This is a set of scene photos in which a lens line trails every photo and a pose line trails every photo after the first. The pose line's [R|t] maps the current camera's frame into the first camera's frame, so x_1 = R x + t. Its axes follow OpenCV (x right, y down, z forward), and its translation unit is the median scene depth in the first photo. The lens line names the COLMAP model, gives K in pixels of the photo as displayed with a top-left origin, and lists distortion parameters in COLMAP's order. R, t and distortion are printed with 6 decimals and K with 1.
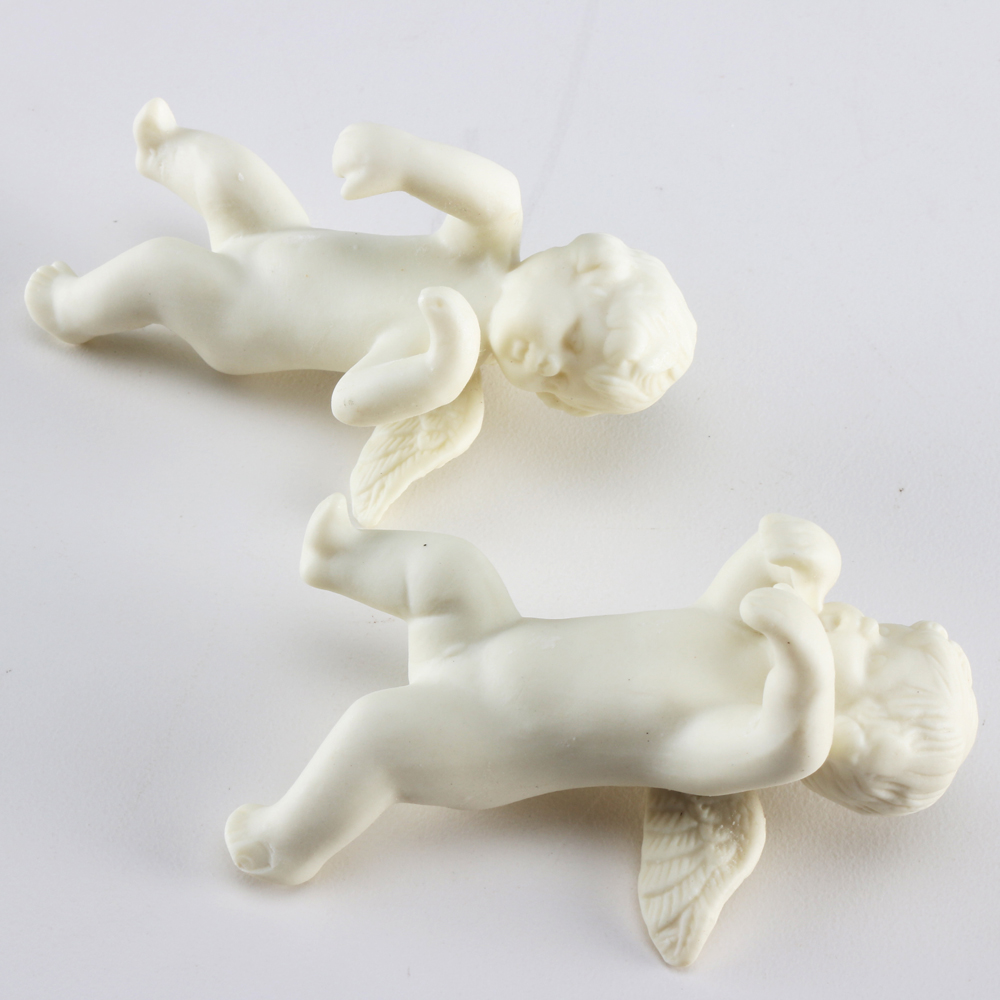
lens RADIAL K [[2484.1, 0, 499.8], [0, 2484.1, 502.9], [0, 0, 1]] dist [-0.043095, 0.000000]
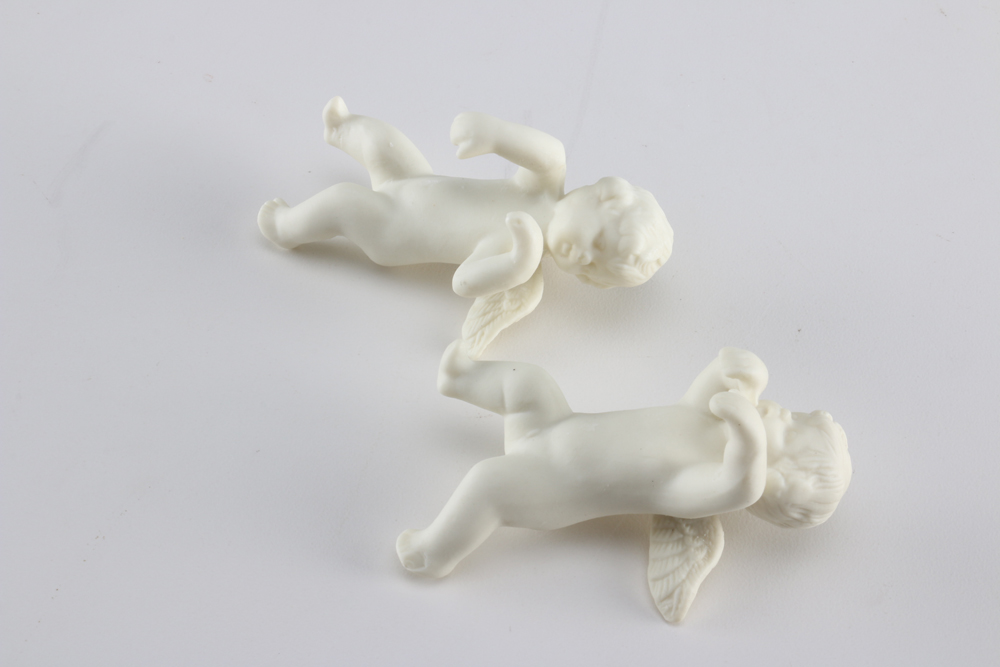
lens RADIAL K [[1791.6, 0, 500.1], [0, 1791.6, 331.0], [0, 0, 1]] dist [-0.007829, 0.000000]
pose [[0.999680, -0.017169, 0.018595, -0.060244], [0.017204, 0.999851, -0.001696, -0.006601], [-0.018563, 0.002015, 0.999826, -0.183396]]
